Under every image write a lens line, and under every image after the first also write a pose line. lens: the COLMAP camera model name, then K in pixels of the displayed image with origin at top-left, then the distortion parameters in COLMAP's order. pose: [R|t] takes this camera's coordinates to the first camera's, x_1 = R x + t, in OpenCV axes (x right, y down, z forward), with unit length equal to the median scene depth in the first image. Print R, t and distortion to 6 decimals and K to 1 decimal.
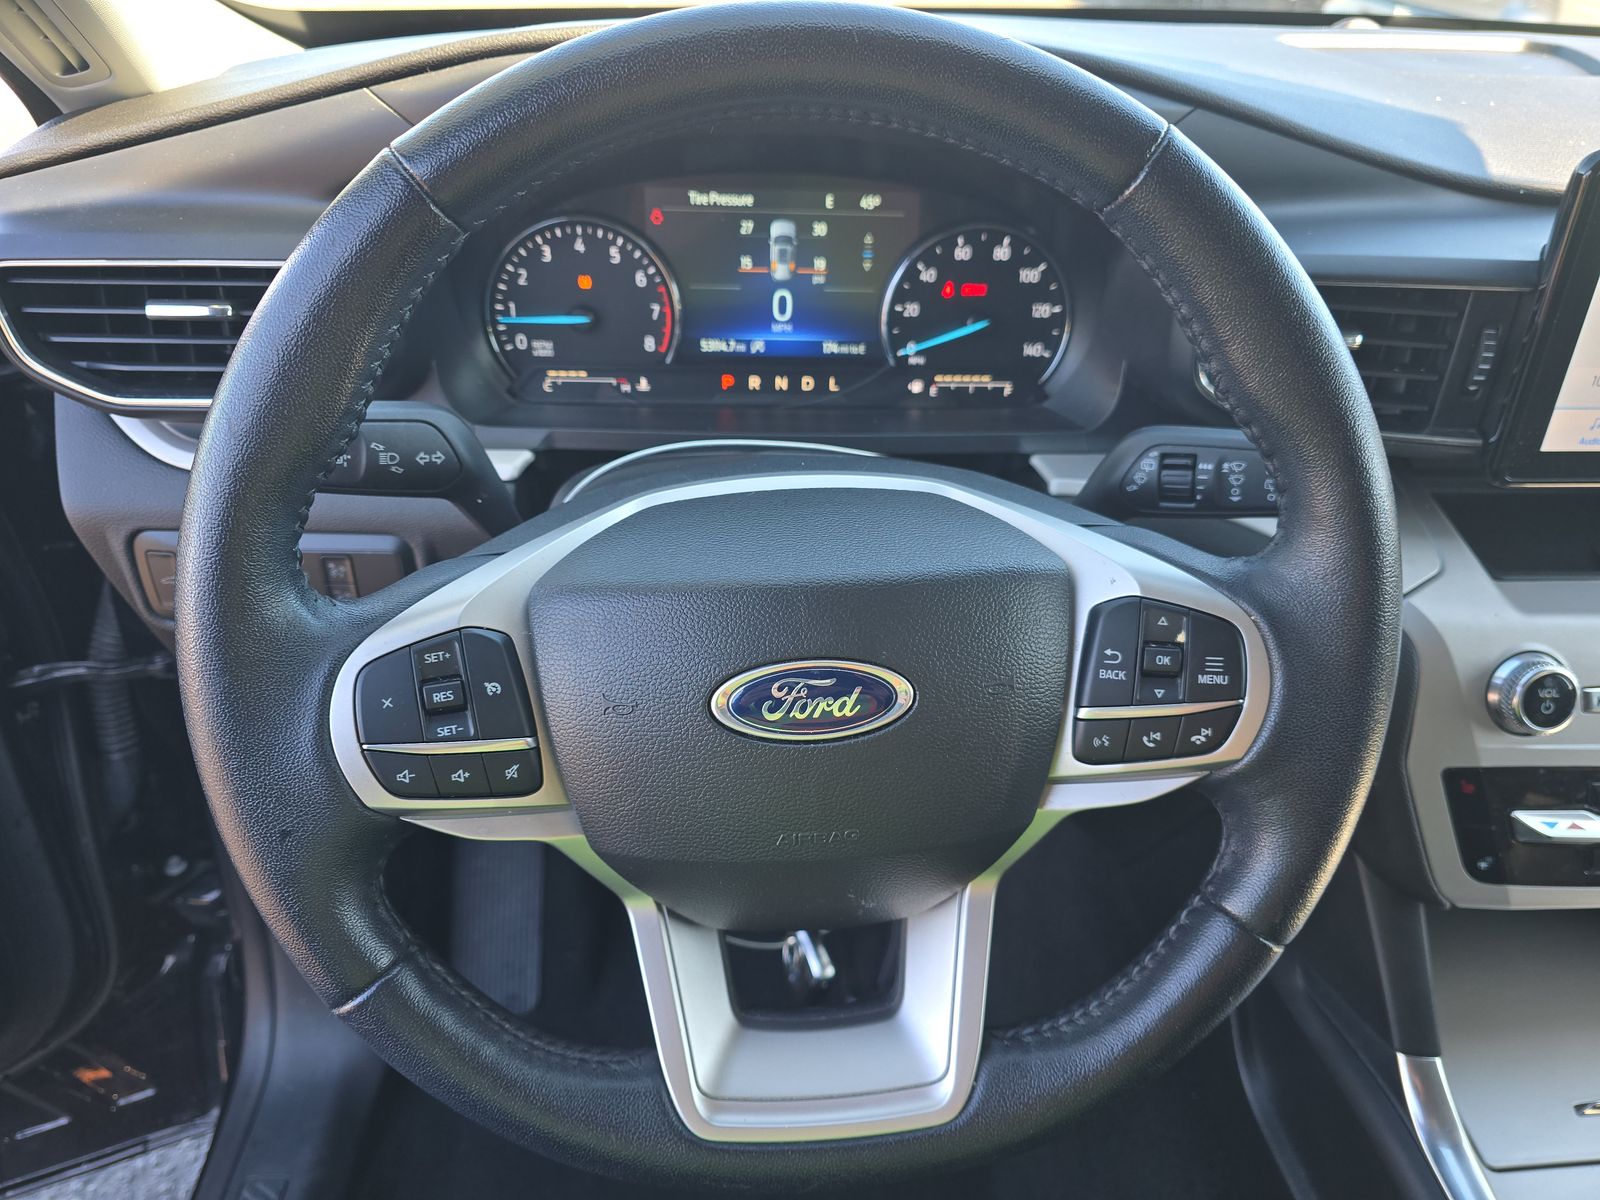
lens RADIAL K [[1062.5, 0, 806.6], [0, 1062.5, 600.1], [0, 0, 1]] dist [0.022590, -0.014266]
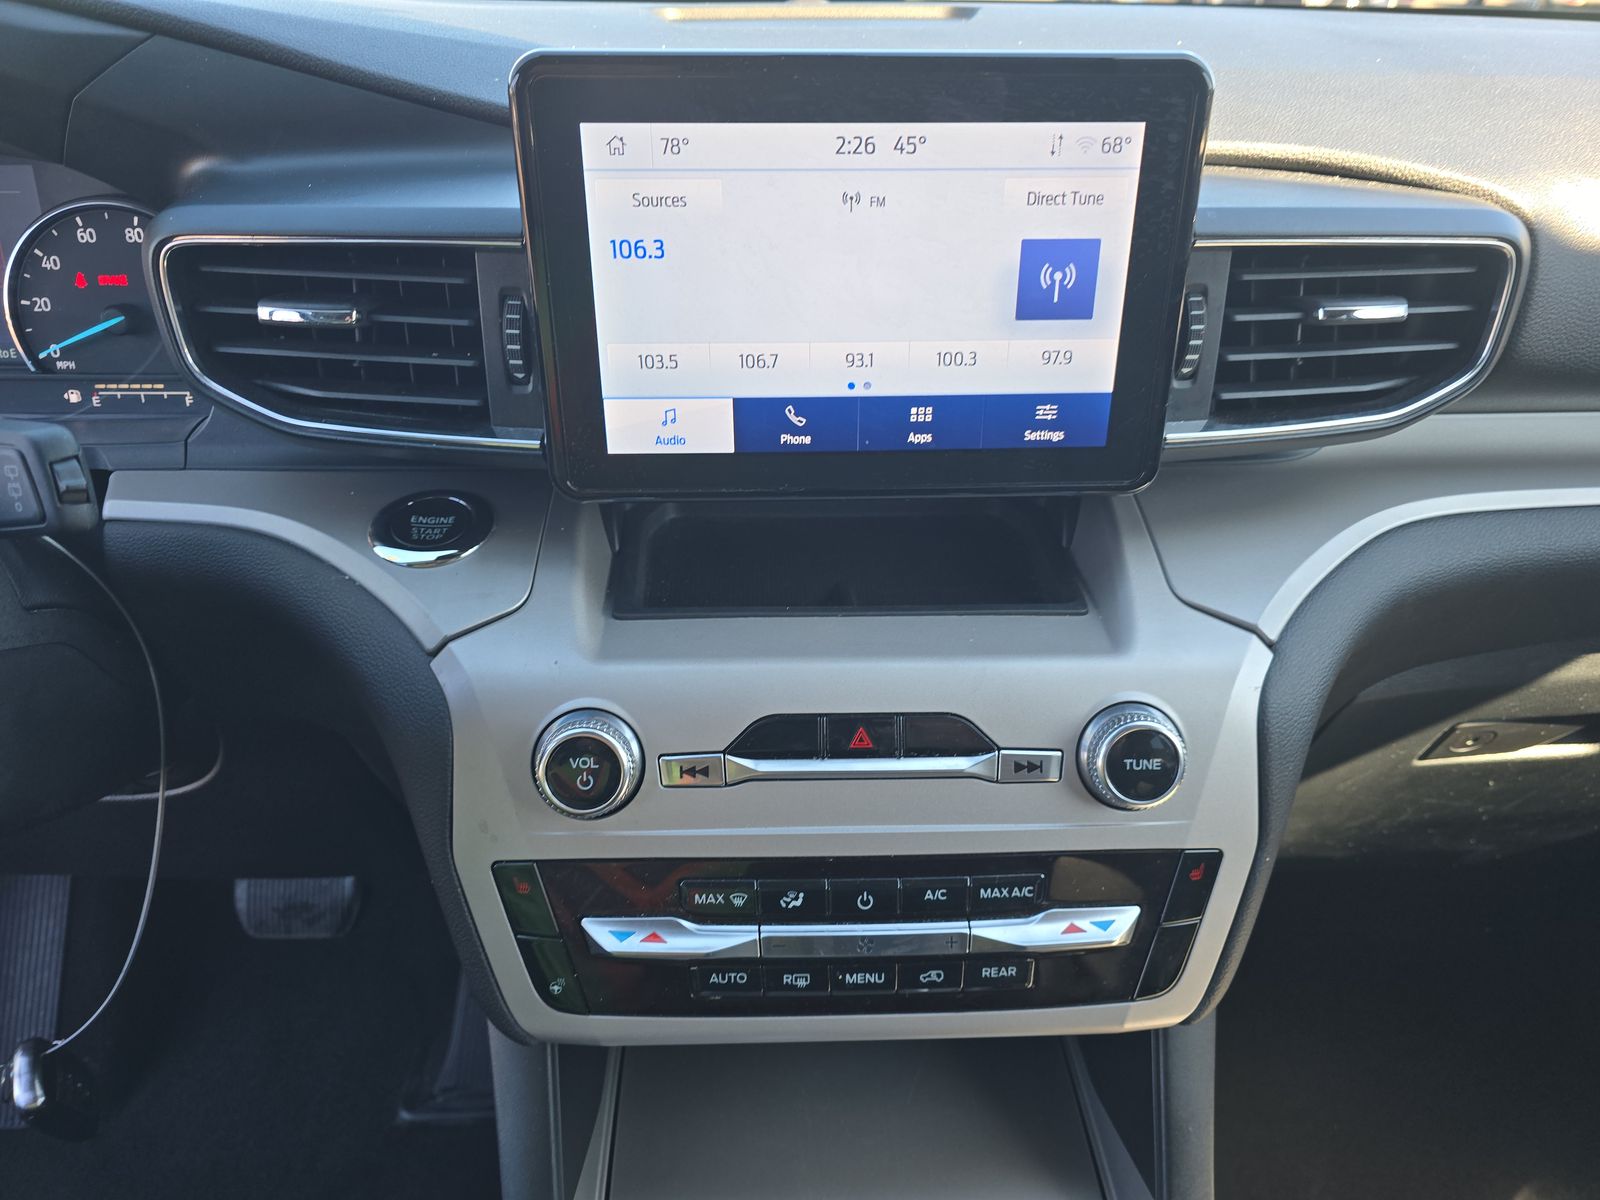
lens RADIAL K [[1062.5, 0, 791.8], [0, 1062.5, 609.3], [0, 0, 1]] dist [0.022590, -0.014266]
pose [[0.998554, -0.006572, -0.053361, 0.739728], [0.003876, 0.998717, -0.050484, 0.012875], [0.053625, 0.050204, 0.997298, 0.201581]]
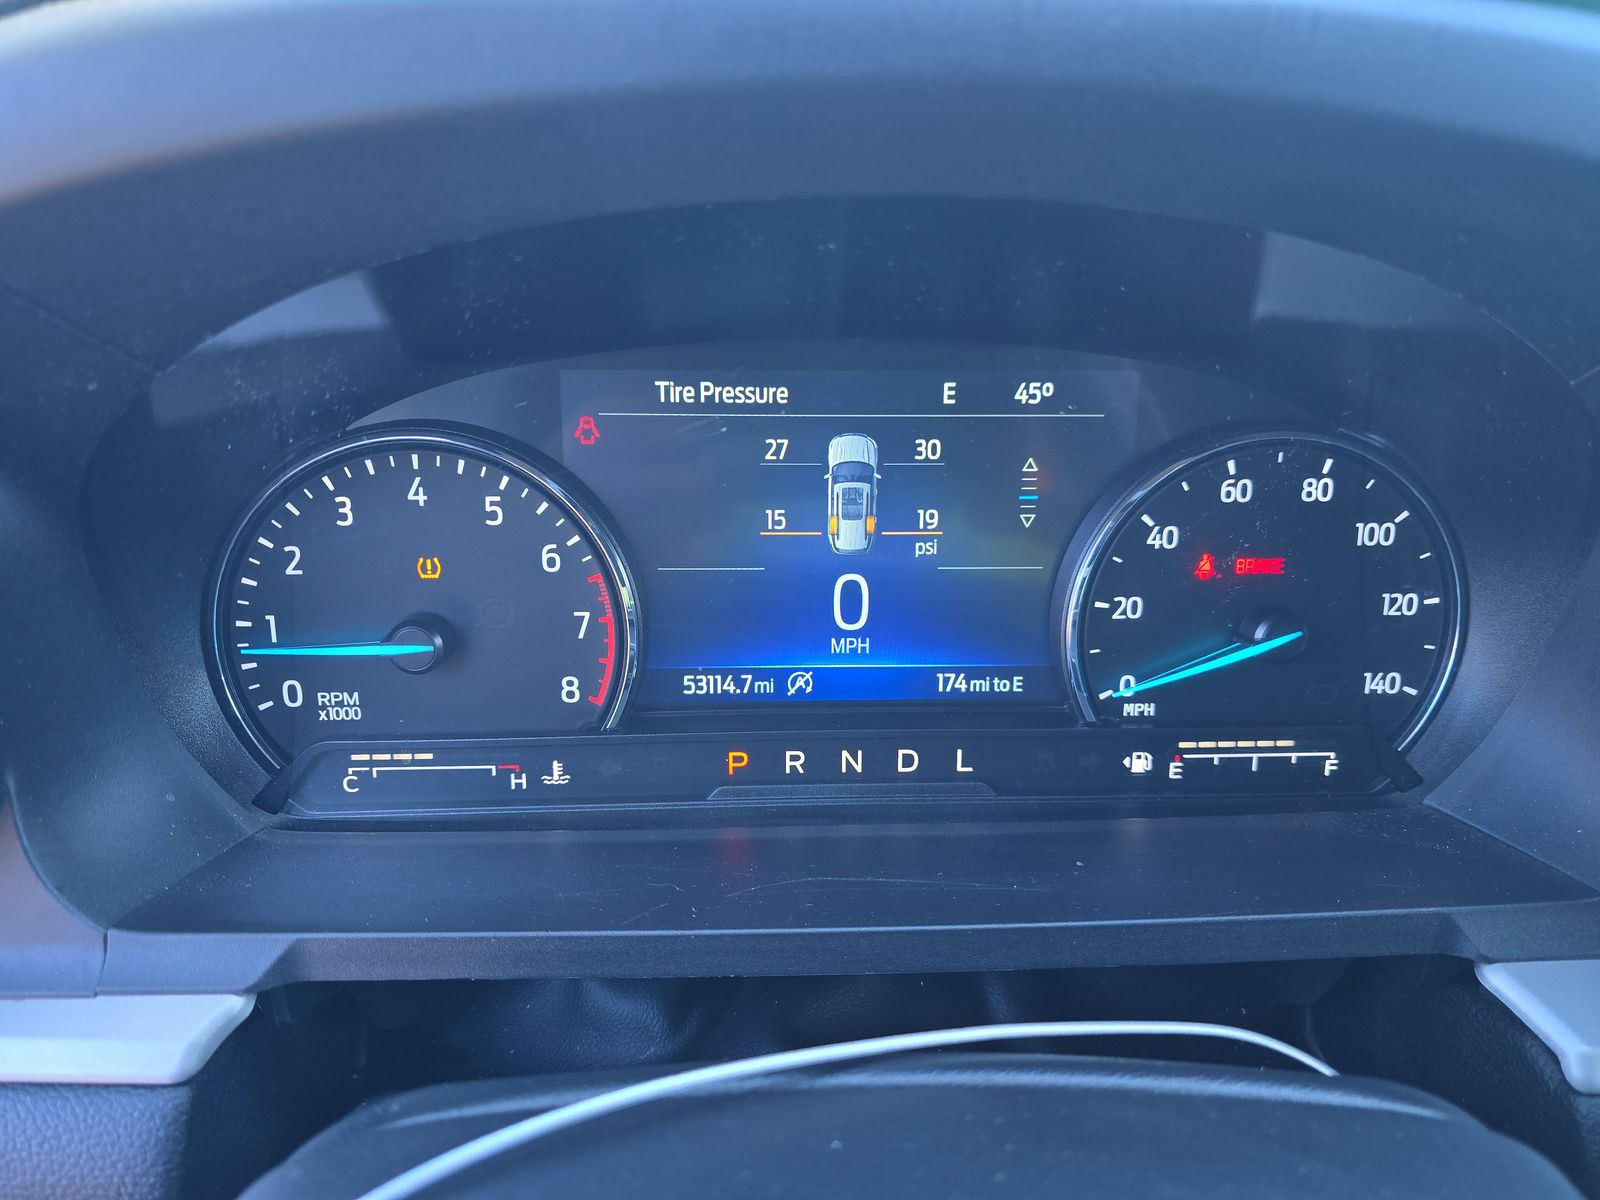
lens RADIAL K [[1062.5, 0, 797.2], [0, 1062.5, 594.5], [0, 0, 1]] dist [0.022590, -0.014266]
pose [[0.999724, -0.017802, -0.015307, -0.040484], [0.014340, 0.979219, -0.202298, -0.186914], [0.018590, 0.202023, 0.979204, 0.539847]]
